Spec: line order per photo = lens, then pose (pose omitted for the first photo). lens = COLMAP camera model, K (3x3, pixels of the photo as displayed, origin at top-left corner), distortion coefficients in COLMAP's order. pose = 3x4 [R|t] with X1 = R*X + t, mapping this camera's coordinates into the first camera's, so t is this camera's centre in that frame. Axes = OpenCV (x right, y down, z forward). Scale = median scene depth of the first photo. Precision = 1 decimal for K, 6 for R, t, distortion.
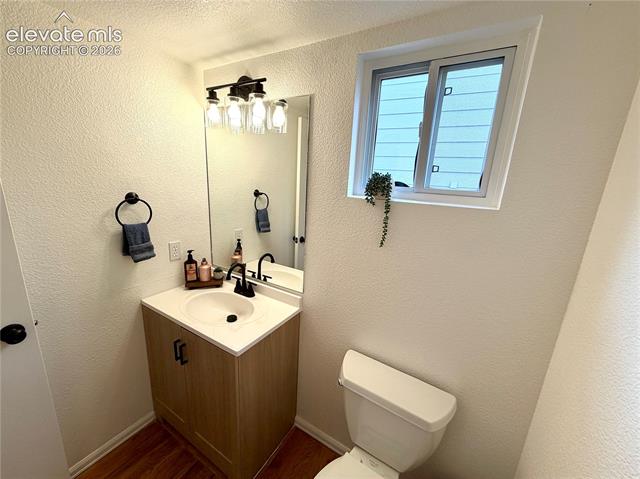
lens RADIAL K [[256.2, 0, 319.3], [0, 256.2, 238.4], [0, 0, 1]] dist [-0.000861, -0.000053]
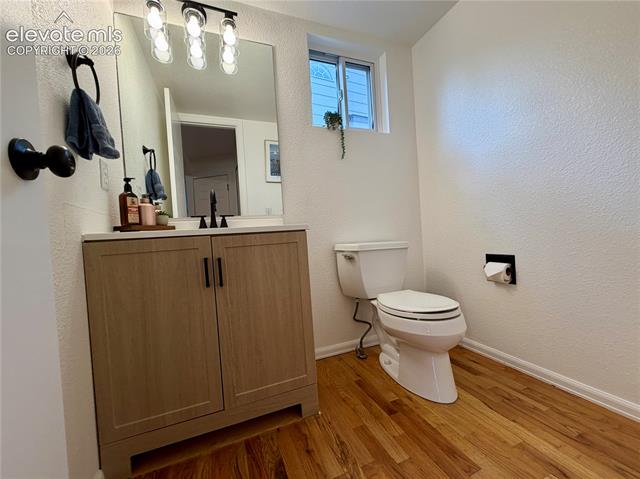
lens RADIAL K [[256.2, 0, 320.6], [0, 256.2, 240.9], [0, 0, 1]] dist [-0.000861, -0.000053]
pose [[0.591825, -0.103656, 0.799374, -1.056440], [0.283596, 0.955069, -0.086119, 0.571813], [-0.754530, 0.277667, 0.594630, 0.338389]]
